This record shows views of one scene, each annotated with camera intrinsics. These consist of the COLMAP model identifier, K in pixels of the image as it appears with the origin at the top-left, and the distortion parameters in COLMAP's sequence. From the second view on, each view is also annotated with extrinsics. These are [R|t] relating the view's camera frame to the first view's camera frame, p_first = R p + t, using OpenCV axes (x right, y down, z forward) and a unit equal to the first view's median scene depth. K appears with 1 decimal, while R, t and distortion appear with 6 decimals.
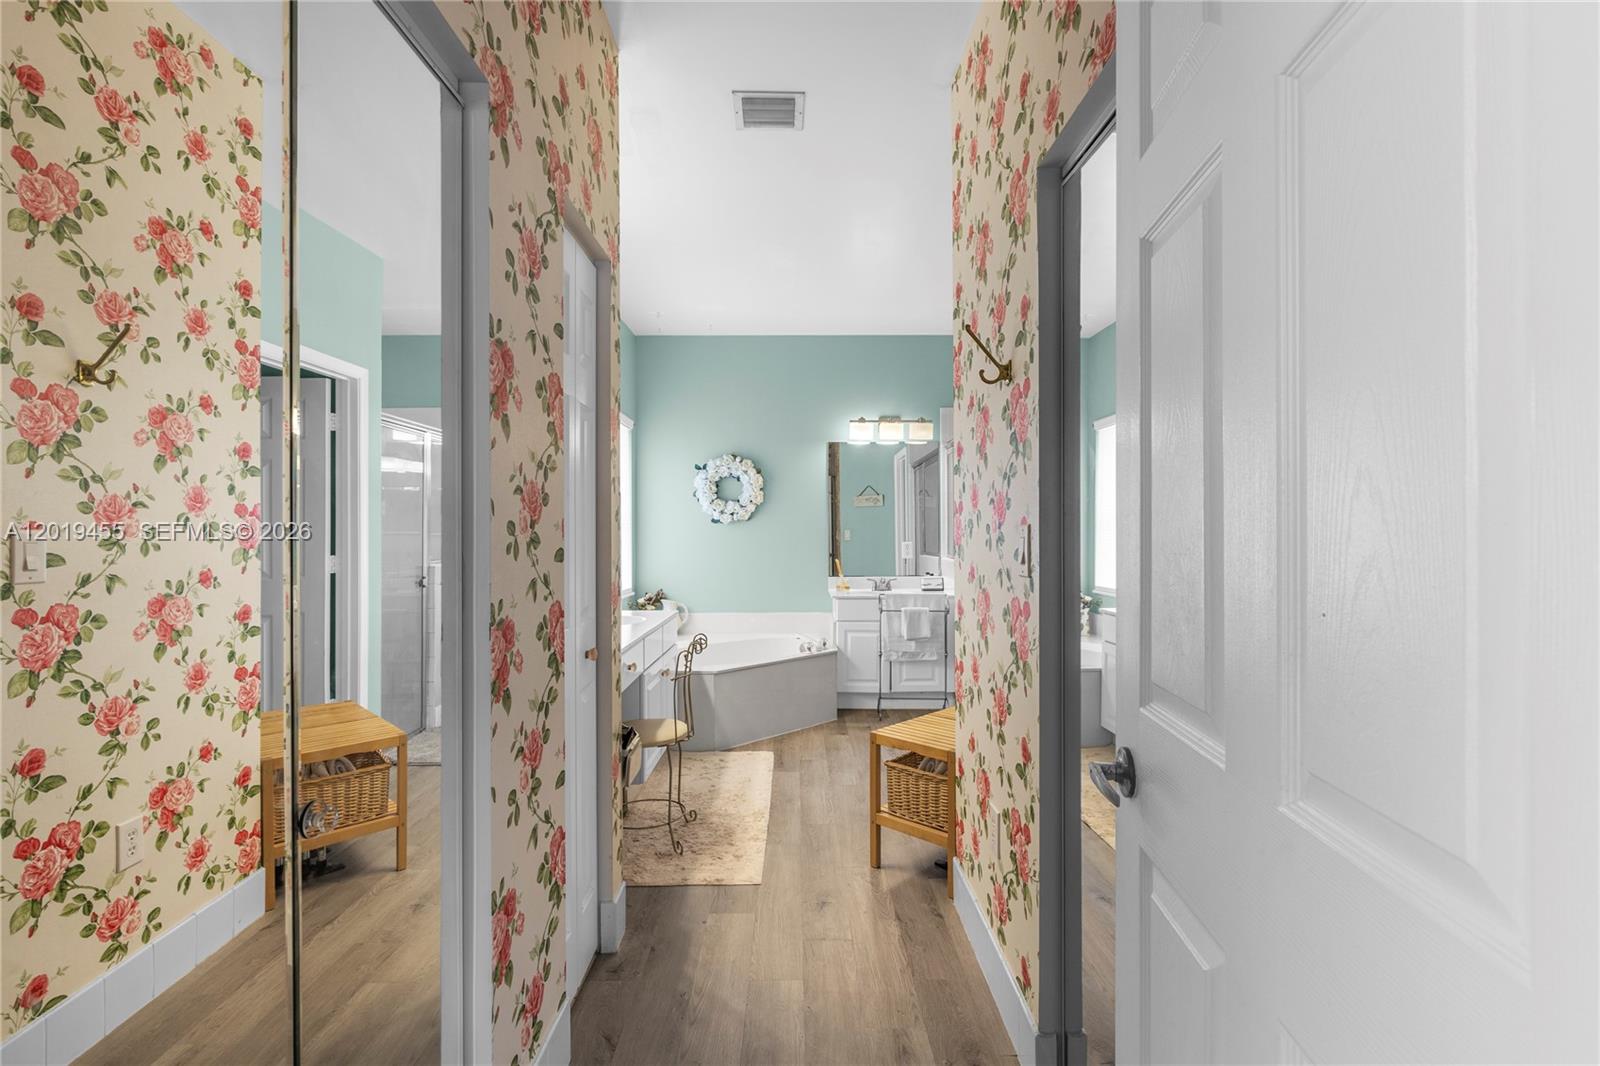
lens RADIAL K [[754.5, 0, 800.7], [0, 754.5, 532.0], [0, 0, 1]] dist [-0.000827, -0.000095]
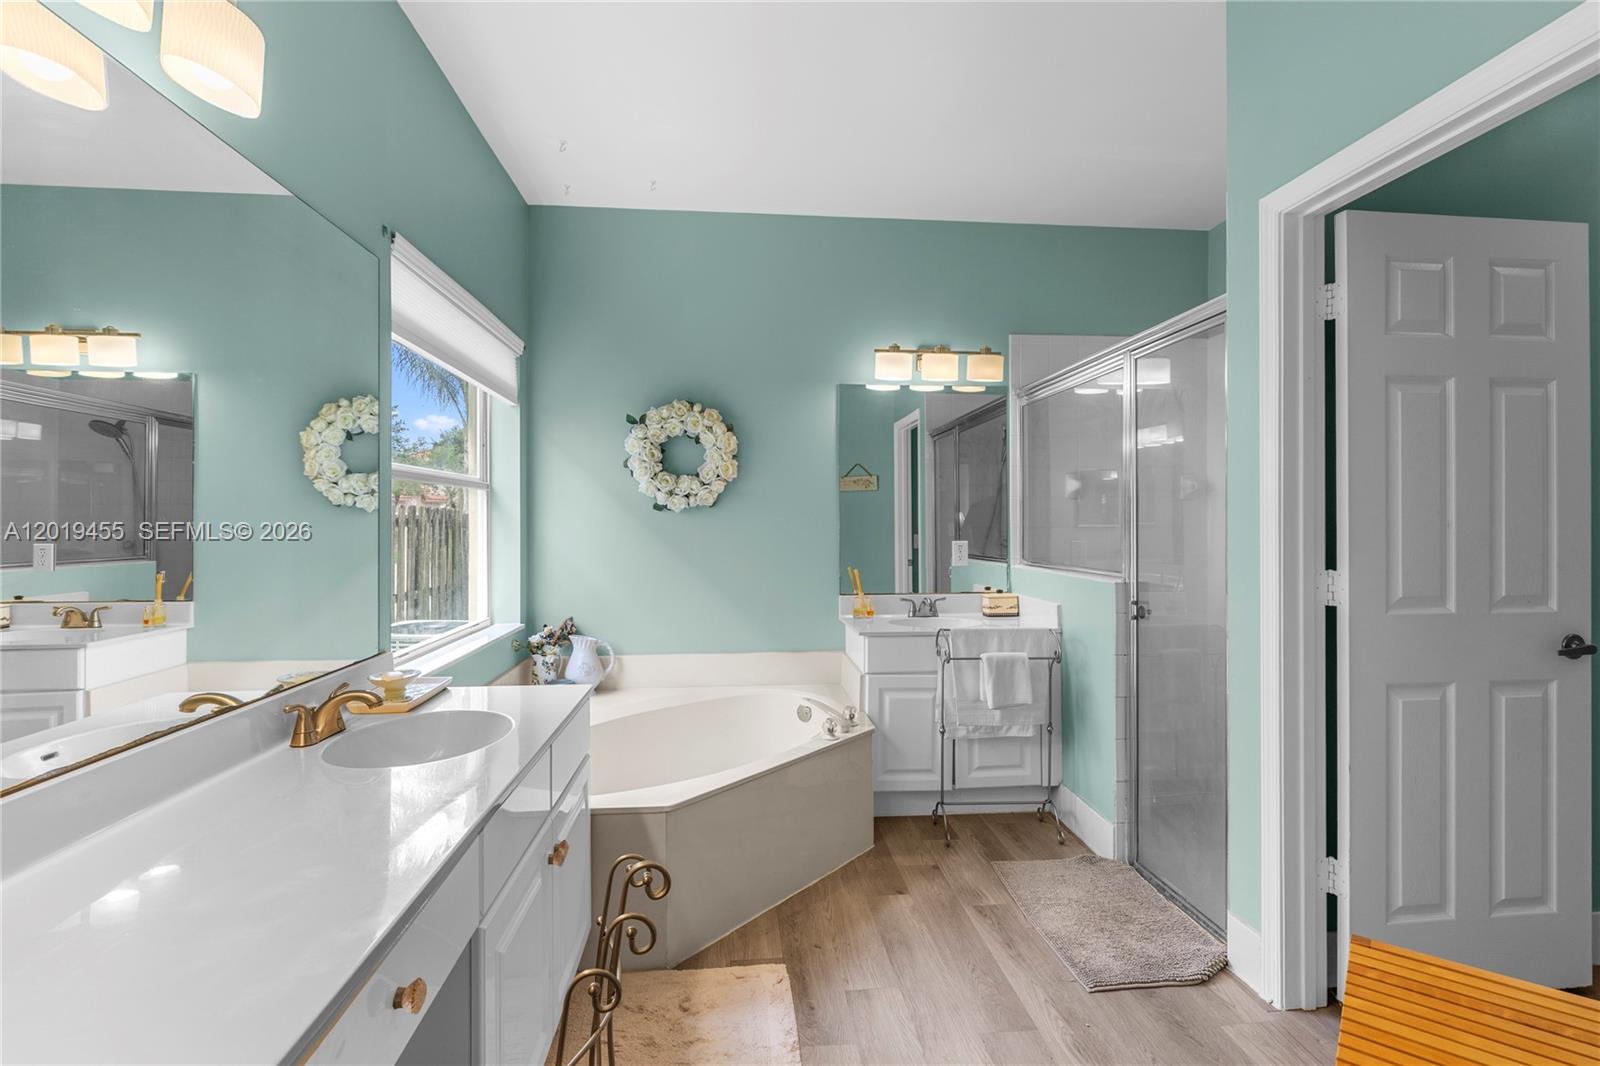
lens RADIAL K [[754.5, 0, 801.5], [0, 754.5, 525.8], [0, 0, 1]] dist [-0.000827, -0.000095]
pose [[0.995953, 0.000402, 0.089870, -0.053267], [-0.000678, 0.999995, 0.003049, -0.001446], [-0.089868, -0.003098, 0.995949, 0.375016]]
